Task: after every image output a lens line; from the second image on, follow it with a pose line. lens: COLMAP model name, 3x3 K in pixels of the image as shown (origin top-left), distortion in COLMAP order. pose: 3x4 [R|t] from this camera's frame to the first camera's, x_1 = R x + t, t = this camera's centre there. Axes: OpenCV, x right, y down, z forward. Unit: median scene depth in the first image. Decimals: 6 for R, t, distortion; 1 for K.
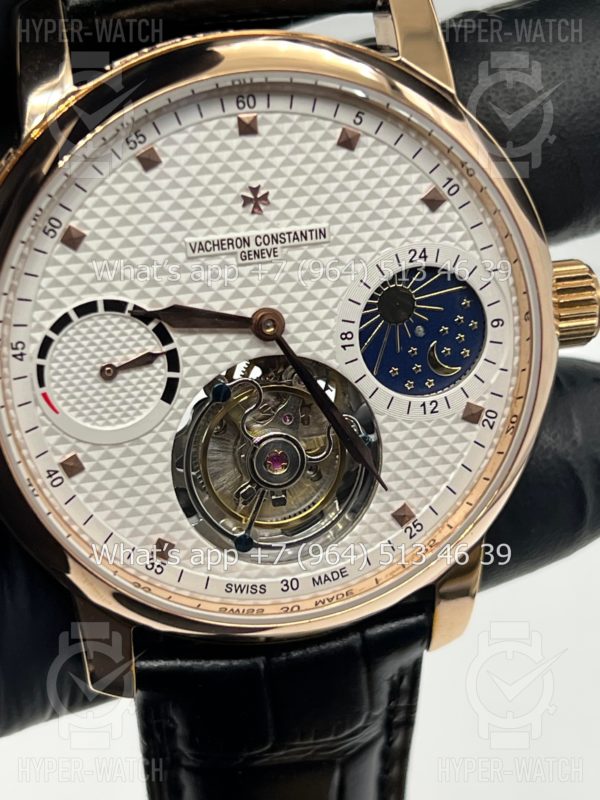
lens RADIAL K [[2002.4, 0, 299.9], [0, 2002.4, 394.6], [0, 0, 1]] dist [0.140190, 0.000000]
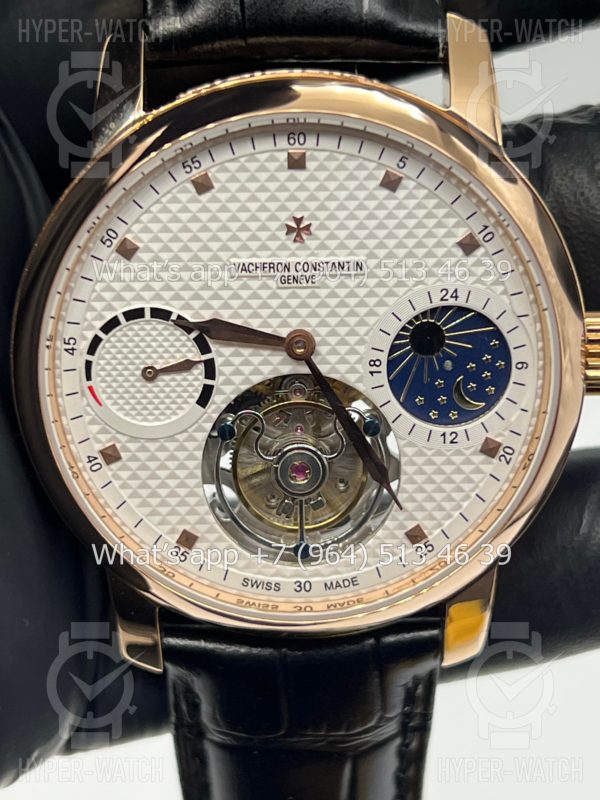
lens RADIAL K [[2002.4, 0, 294.6], [0, 2002.4, 406.0], [0, 0, 1]] dist [0.140190, 0.000000]
pose [[0.978227, 0.109913, -0.176041, 0.173973], [-0.106796, 0.993911, 0.027111, -0.031085], [0.177949, -0.007721, 0.984009, -0.063675]]
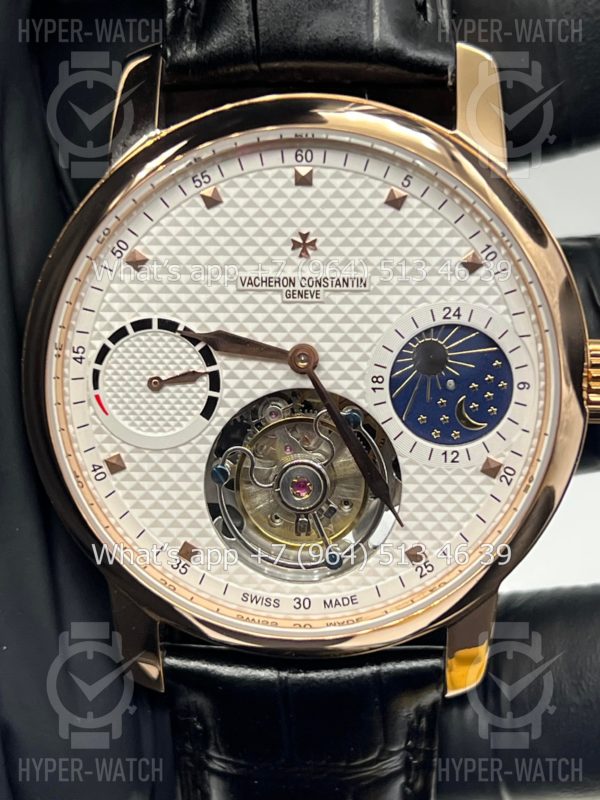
lens RADIAL K [[2002.4, 0, 296.1], [0, 2002.4, 422.6], [0, 0, 1]] dist [0.140190, 0.000000]
pose [[0.962755, 0.114587, -0.244892, 0.251399], [-0.135270, 0.988381, -0.069321, 0.075680], [0.234103, 0.099866, 0.967069, -0.057931]]
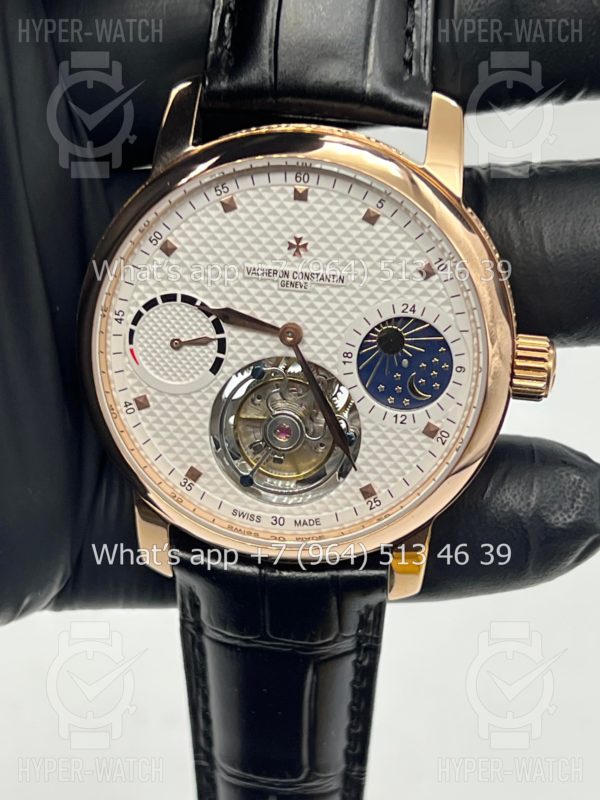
lens RADIAL K [[2002.4, 0, 304.6], [0, 2002.4, 401.1], [0, 0, 1]] dist [0.140190, 0.000000]
pose [[0.928570, 0.215696, -0.302047, 0.426315], [-0.214410, 0.976011, 0.037830, -0.044587], [0.302961, 0.029634, 0.952542, -0.336094]]
